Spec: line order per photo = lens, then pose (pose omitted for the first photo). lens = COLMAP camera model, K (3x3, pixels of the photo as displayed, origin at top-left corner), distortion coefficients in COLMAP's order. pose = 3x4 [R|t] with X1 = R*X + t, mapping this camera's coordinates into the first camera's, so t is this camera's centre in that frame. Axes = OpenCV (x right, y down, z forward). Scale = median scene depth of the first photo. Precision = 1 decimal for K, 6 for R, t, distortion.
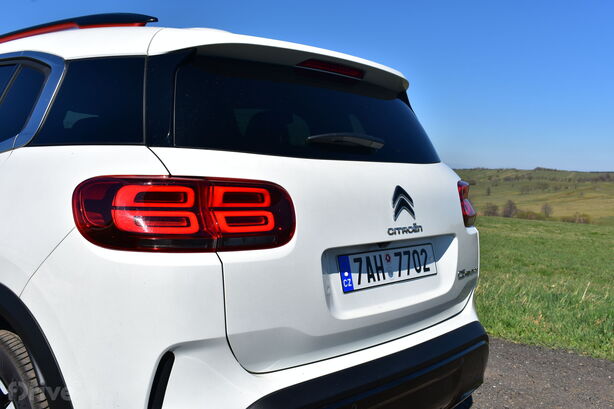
lens RADIAL K [[639.0, 0, 306.8], [0, 639.0, 204.3], [0, 0, 1]] dist [-0.002264, 0.000000]
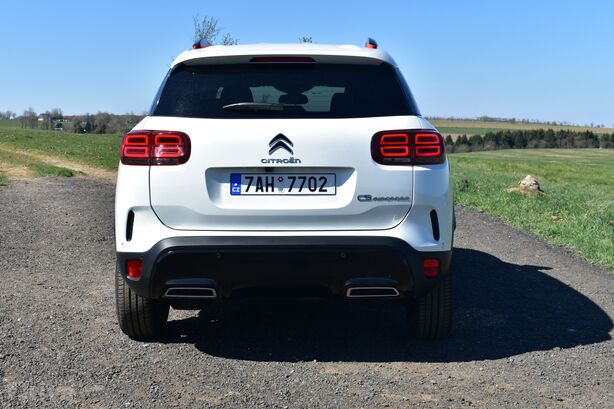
lens RADIAL K [[902.5, 0, 307.1], [0, 902.5, 204.5], [0, 0, 1]] dist [-0.019333, 0.000000]
pose [[0.639736, 0.035605, -0.767770, 1.955977], [-0.021416, 0.999364, 0.028500, 0.084444], [0.768296, -0.001790, 0.640092, -0.398553]]
